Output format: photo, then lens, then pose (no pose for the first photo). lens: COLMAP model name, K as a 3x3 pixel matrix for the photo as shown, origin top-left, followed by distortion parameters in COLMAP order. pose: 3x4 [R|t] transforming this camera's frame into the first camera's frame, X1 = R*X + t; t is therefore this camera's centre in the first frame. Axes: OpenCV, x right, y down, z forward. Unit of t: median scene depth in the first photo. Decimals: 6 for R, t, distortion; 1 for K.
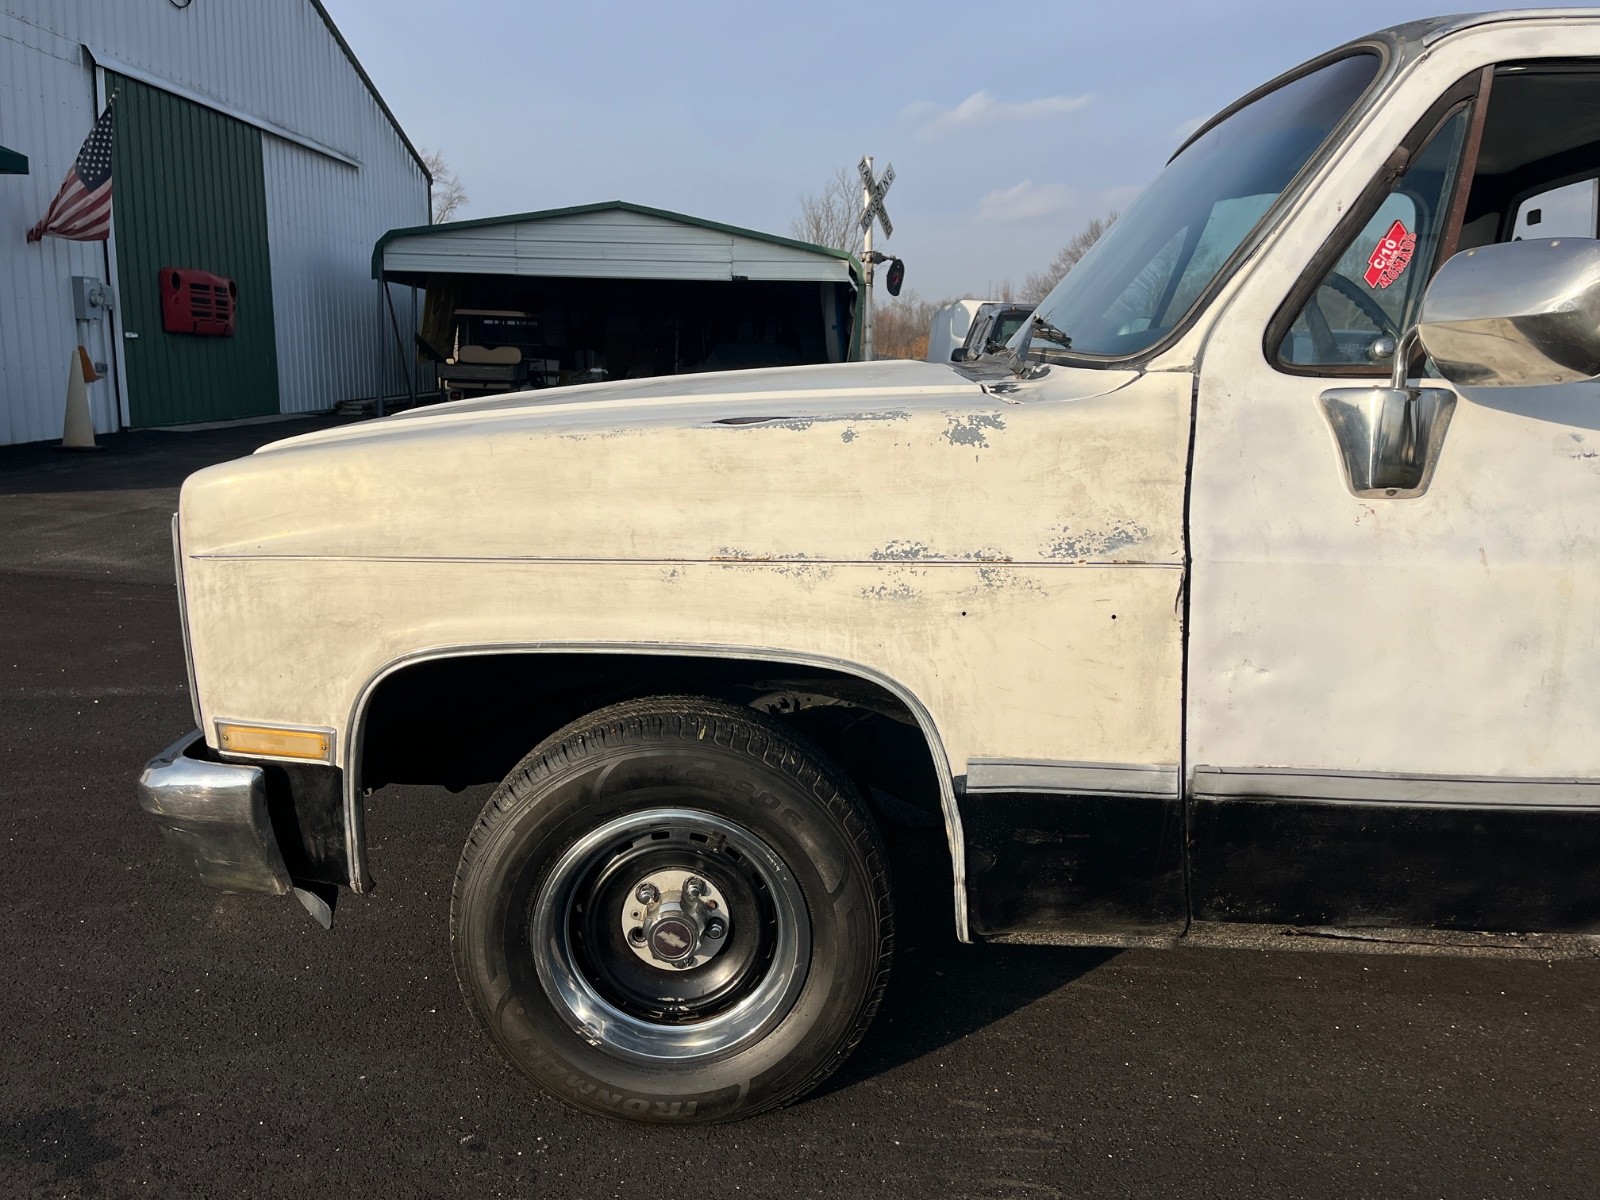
lens RADIAL K [[1277.3, 0, 791.6], [0, 1277.3, 599.8], [0, 0, 1]] dist [0.073710, -0.092250]
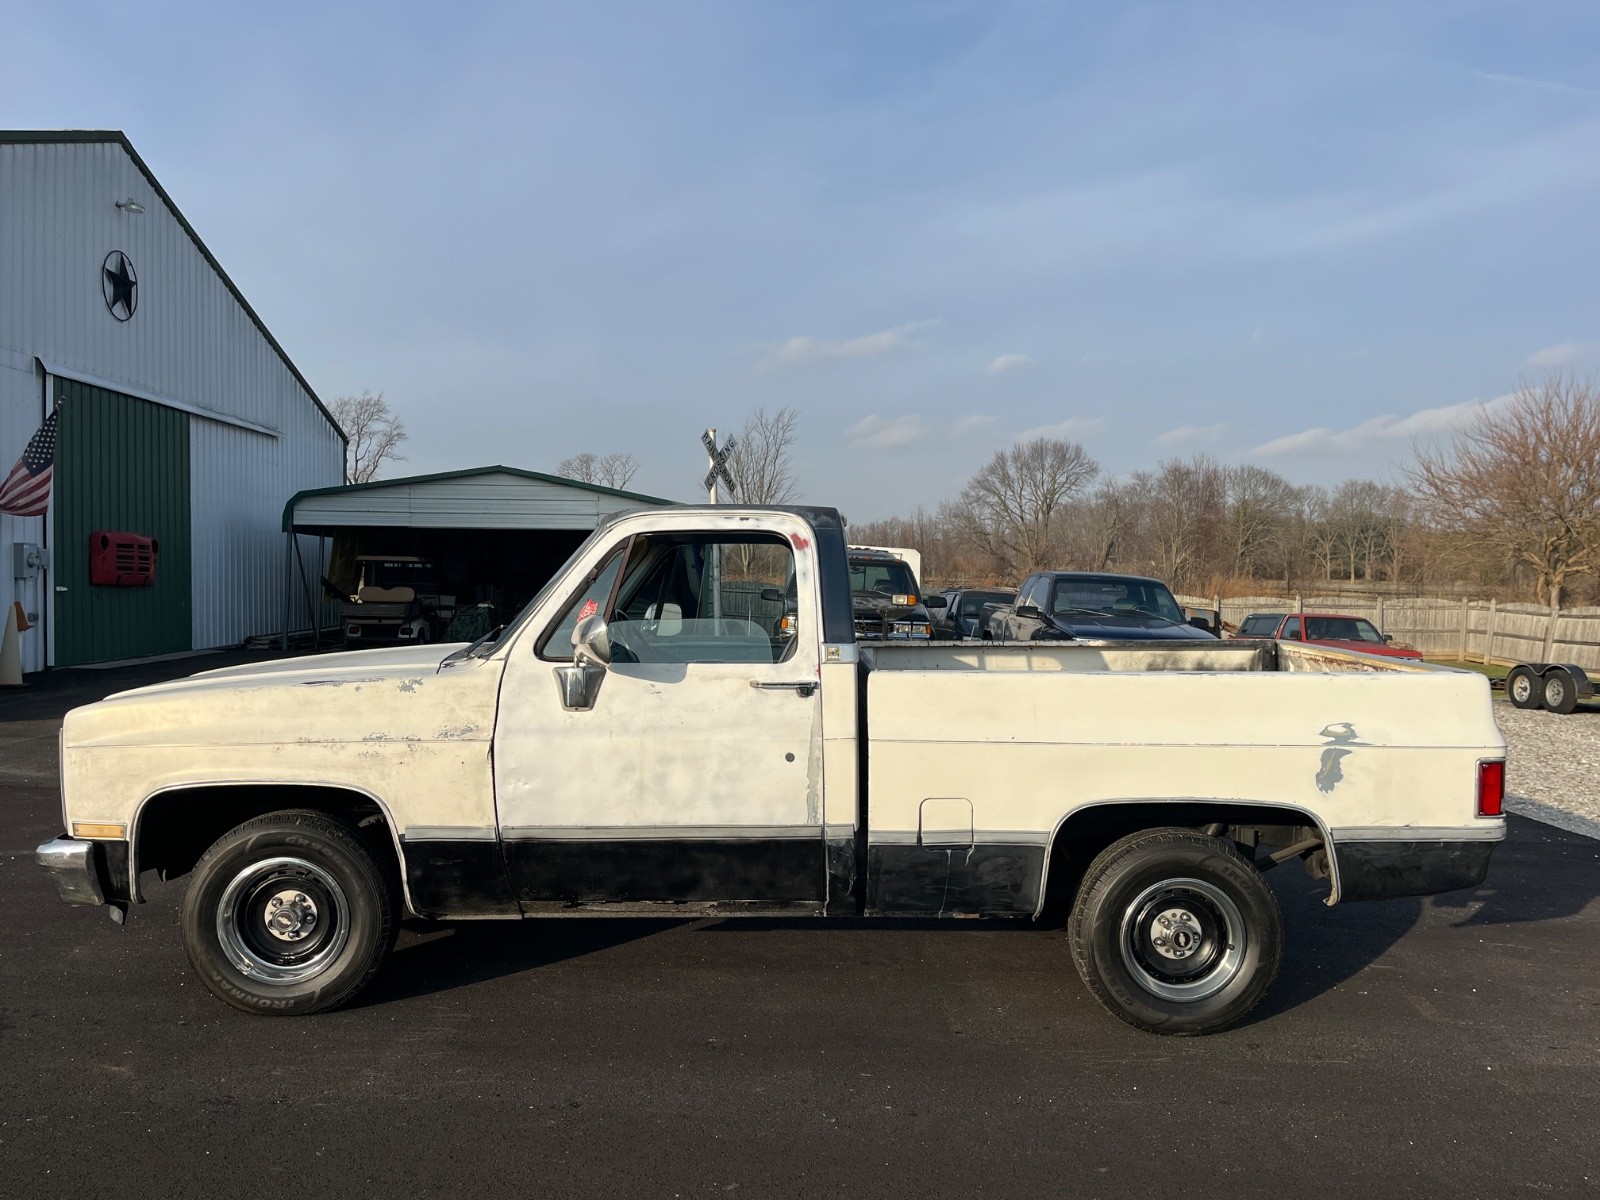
lens RADIAL K [[1283.0, 0, 799.2], [0, 1283.0, 604.5], [0, 0, 1]] dist [0.056899, -0.038641]
pose [[0.998734, -0.012549, 0.048706, 0.667432], [0.020367, 0.986331, -0.163515, 0.112233], [-0.045988, 0.164301, 0.985338, -1.267259]]
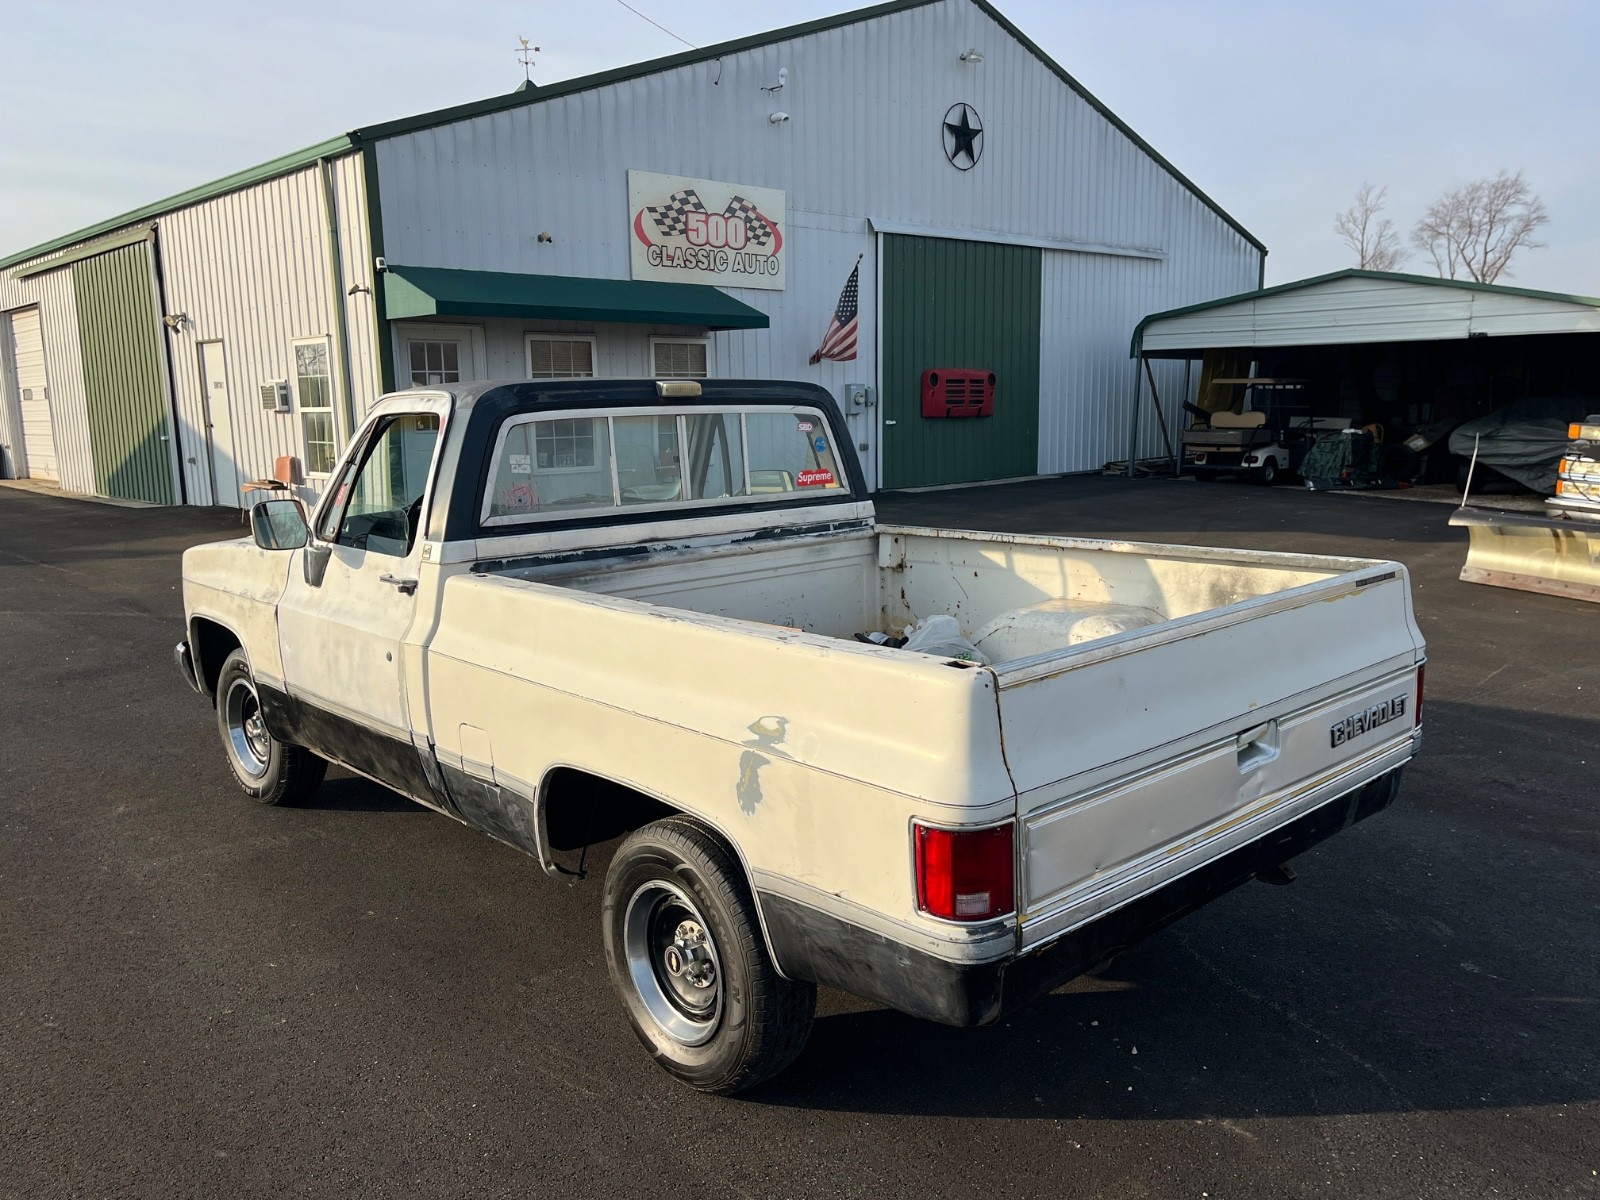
lens RADIAL K [[1285.5, 0, 786.1], [0, 1285.5, 609.1], [0, 0, 1]] dist [0.045611, -0.036401]
pose [[0.691677, 0.088680, -0.716741, 2.633917], [-0.103777, 0.994337, 0.022878, -0.170661], [0.714712, 0.058558, 0.696964, -0.128135]]
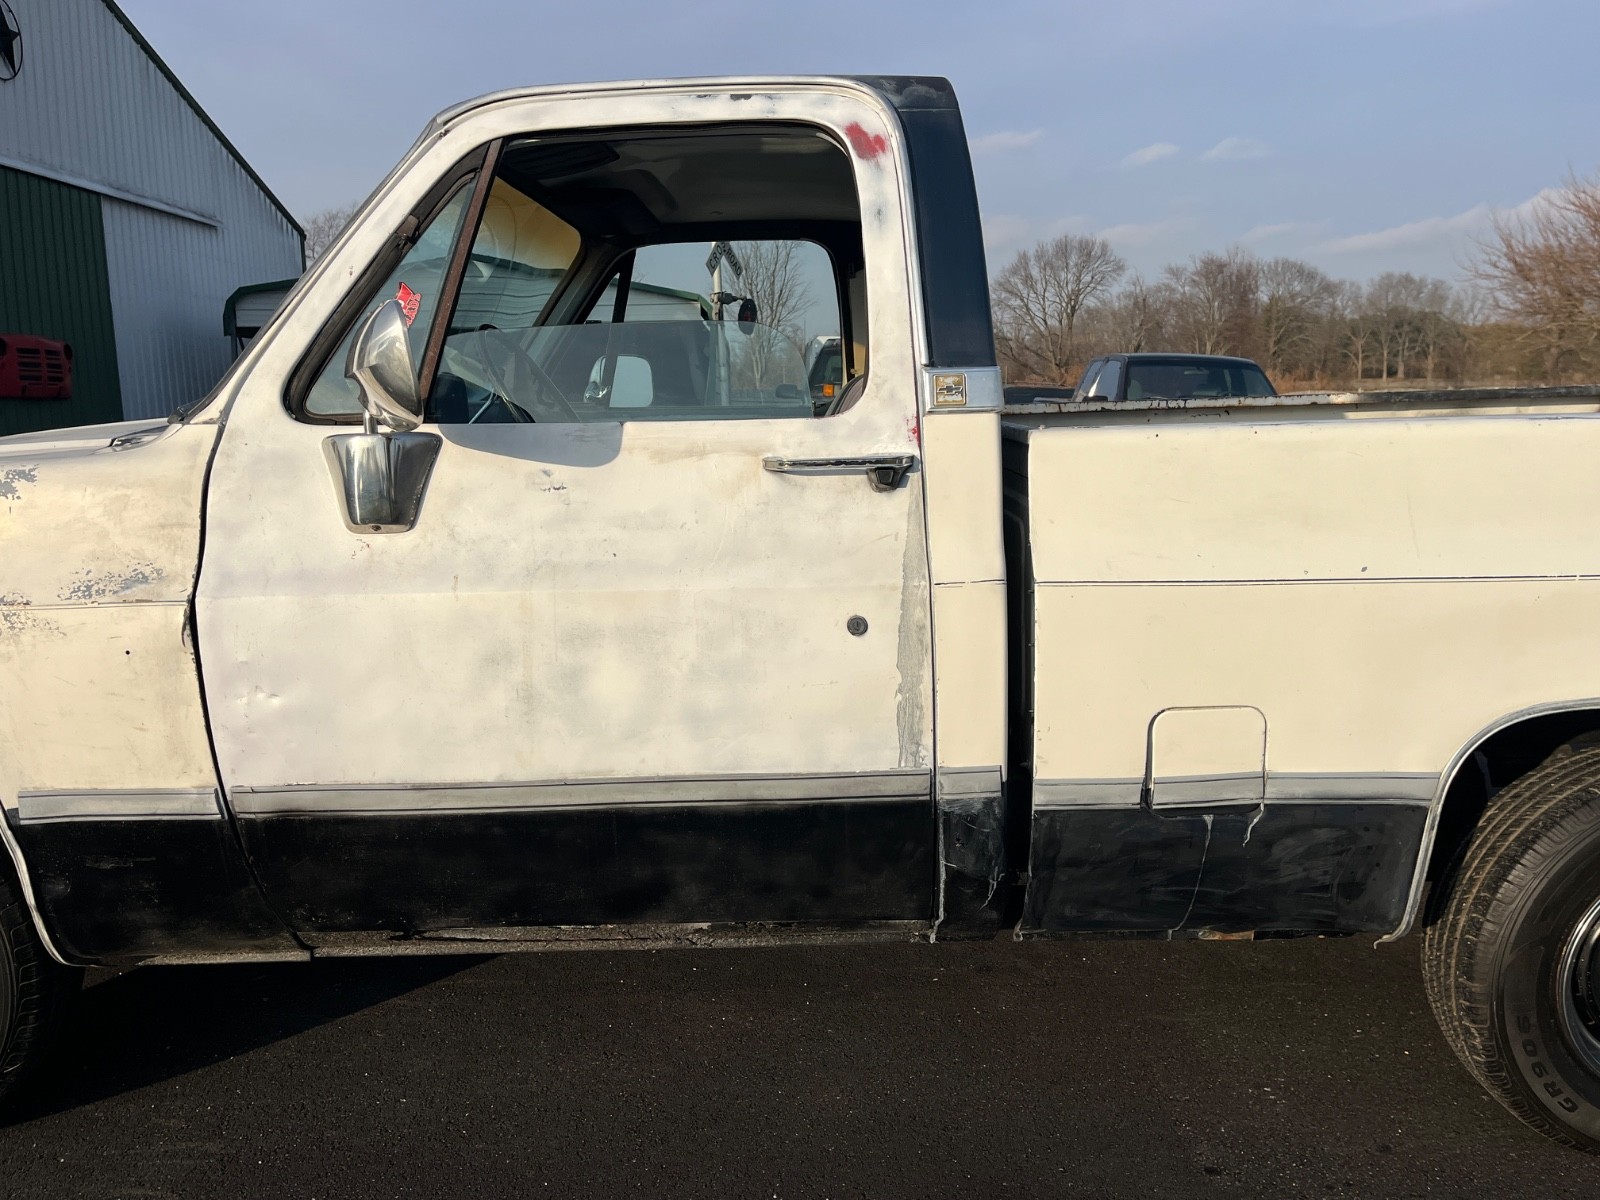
lens RADIAL K [[1280.5, 0, 795.7], [0, 1280.5, 593.5], [0, 0, 1]] dist [0.047807, -0.039473]
pose [[0.998667, -0.042144, 0.029797, 0.679367], [0.043087, 0.998566, -0.031766, 0.019545], [-0.028415, 0.033008, 0.999051, -0.087976]]
